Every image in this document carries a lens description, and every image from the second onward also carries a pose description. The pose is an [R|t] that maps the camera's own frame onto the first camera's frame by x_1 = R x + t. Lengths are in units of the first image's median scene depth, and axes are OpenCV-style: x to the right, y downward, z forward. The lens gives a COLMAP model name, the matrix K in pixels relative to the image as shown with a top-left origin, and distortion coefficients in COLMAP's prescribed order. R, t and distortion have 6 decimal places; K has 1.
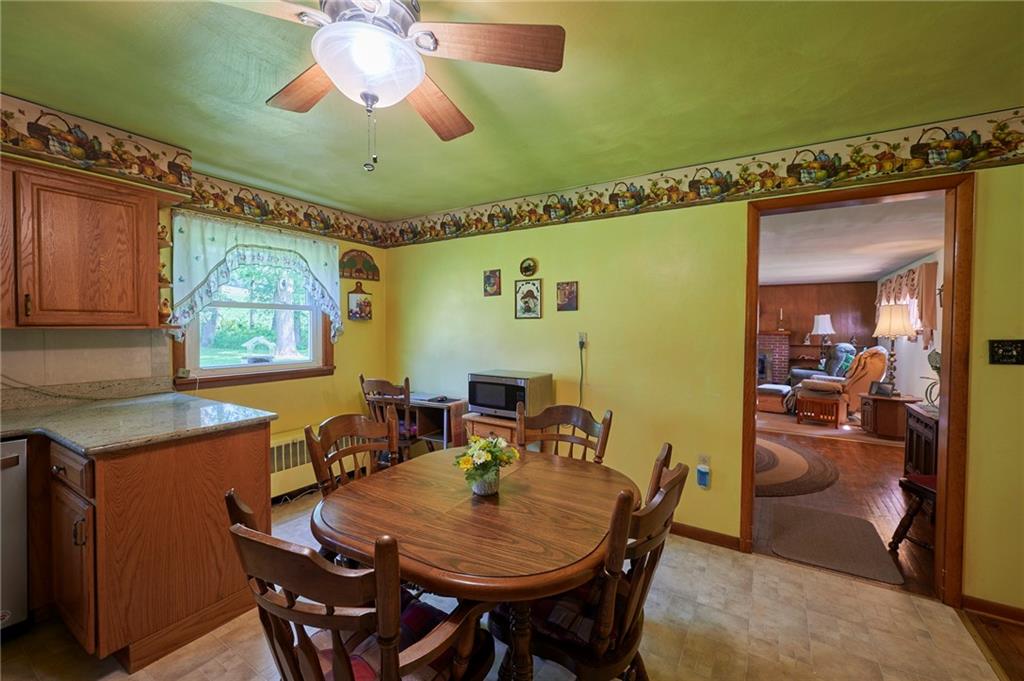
lens RADIAL K [[417.2, 0, 519.8], [0, 417.2, 334.0], [0, 0, 1]] dist [-0.004388, 0.000700]
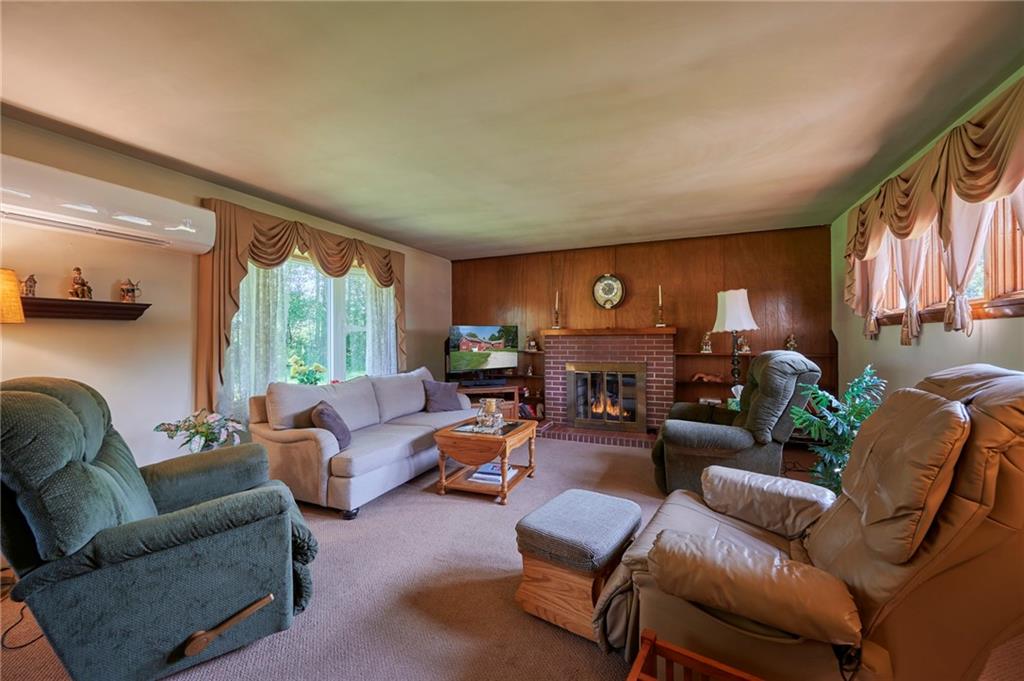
lens RADIAL K [[417.2, 0, 511.2], [0, 417.2, 334.6], [0, 0, 1]] dist [-0.004388, 0.000700]
pose [[0.989567, -0.009769, 0.143744, 0.406255], [0.013166, 0.999656, -0.022702, 0.011258], [-0.143473, 0.024358, 0.989354, 0.564408]]
